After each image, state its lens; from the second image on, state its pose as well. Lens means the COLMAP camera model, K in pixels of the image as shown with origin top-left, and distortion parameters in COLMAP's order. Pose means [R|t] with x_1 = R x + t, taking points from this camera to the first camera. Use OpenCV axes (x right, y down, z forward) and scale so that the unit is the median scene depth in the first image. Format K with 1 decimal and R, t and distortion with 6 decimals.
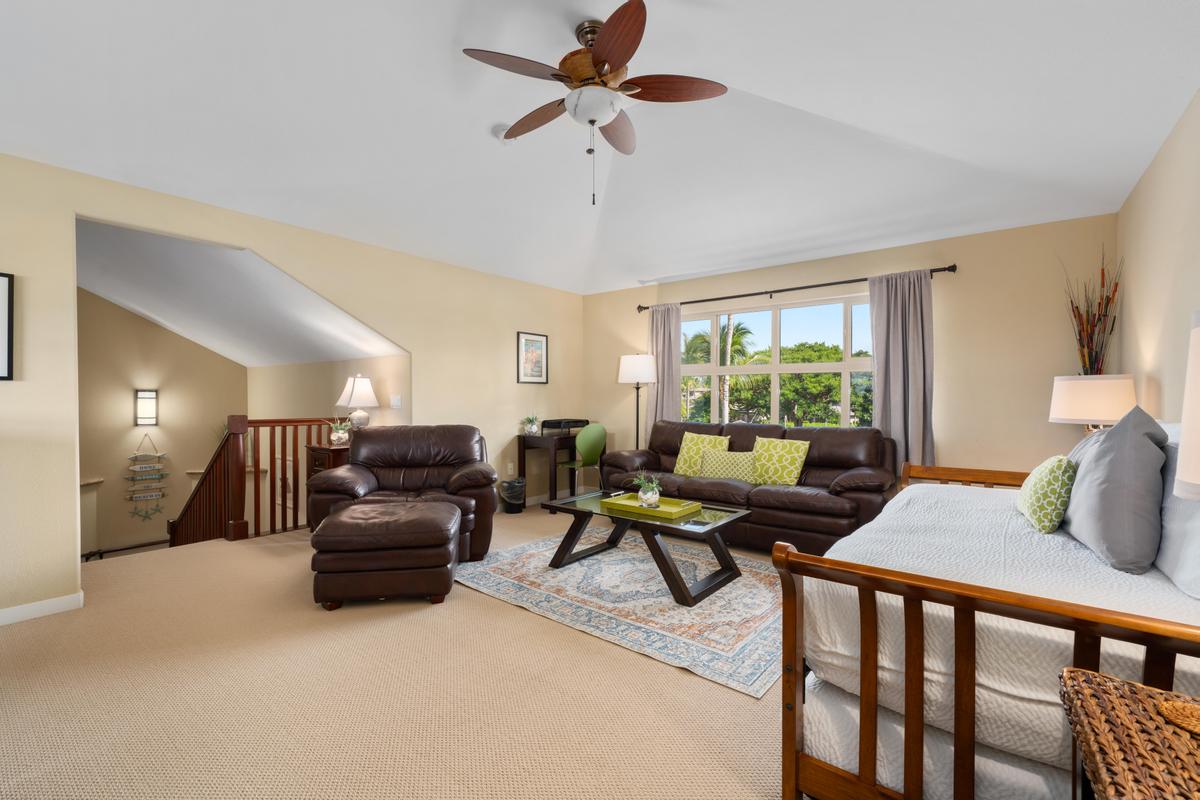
lens RADIAL K [[523.1, 0, 603.3], [0, 523.1, 404.0], [0, 0, 1]] dist [-0.000305, 0.000037]
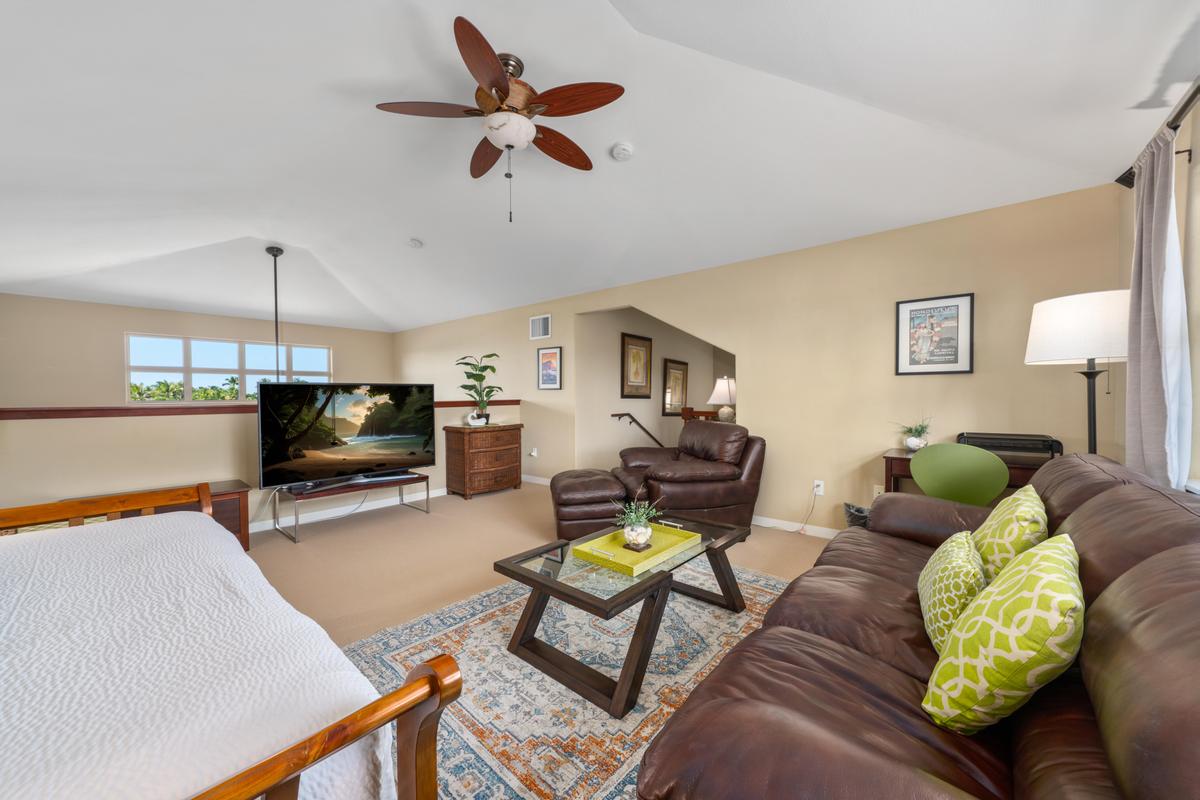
lens RADIAL K [[451.2, 0, 600.0], [0, 451.2, 400.0], [0, 0, 1]] dist [0.000468, 0.000034]
pose [[-0.066117, 0.009120, -0.997770, 0.585667], [-0.008970, 0.999912, 0.009734, -0.011255], [0.997772, 0.009593, -0.066029, 0.800992]]
